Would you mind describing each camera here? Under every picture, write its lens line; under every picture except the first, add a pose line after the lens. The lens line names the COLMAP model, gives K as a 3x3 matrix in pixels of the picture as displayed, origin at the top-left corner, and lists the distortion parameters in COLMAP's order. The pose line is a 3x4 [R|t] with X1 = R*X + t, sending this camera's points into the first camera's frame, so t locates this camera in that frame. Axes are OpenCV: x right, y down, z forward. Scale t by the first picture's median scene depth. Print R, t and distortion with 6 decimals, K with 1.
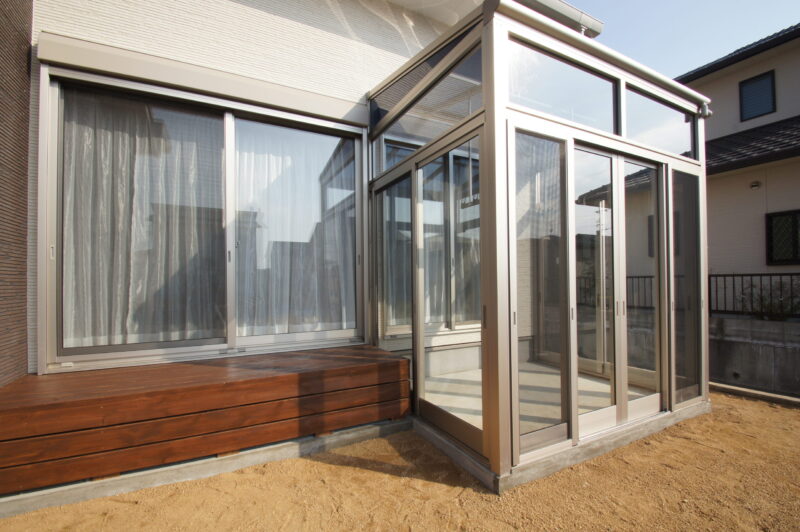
lens RADIAL K [[354.0, 0, 401.6], [0, 354.0, 271.9], [0, 0, 1]] dist [0.000330, -0.001152]
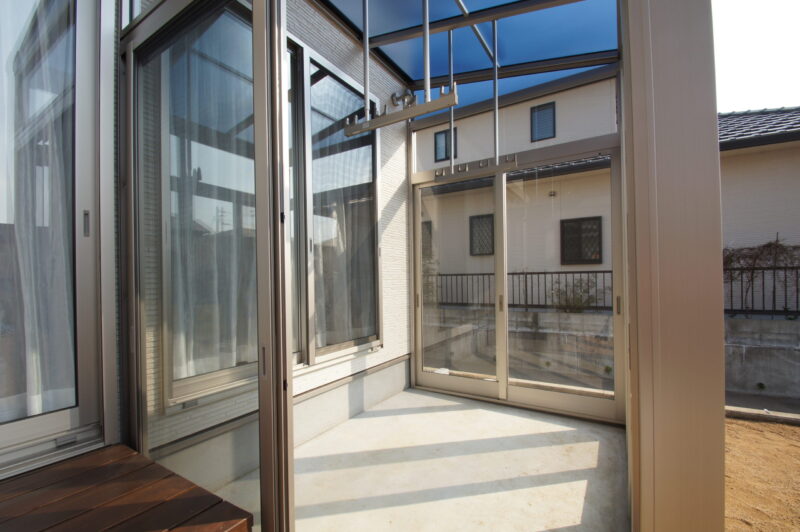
lens RADIAL K [[354.0, 0, 398.1], [0, 354.0, 274.6], [0, 0, 1]] dist [0.000330, -0.001152]
pose [[0.864982, 0.002265, 0.501797, -0.012616], [-0.008323, 0.999917, 0.009832, 0.009087], [-0.501733, -0.012681, 0.864929, 0.314293]]
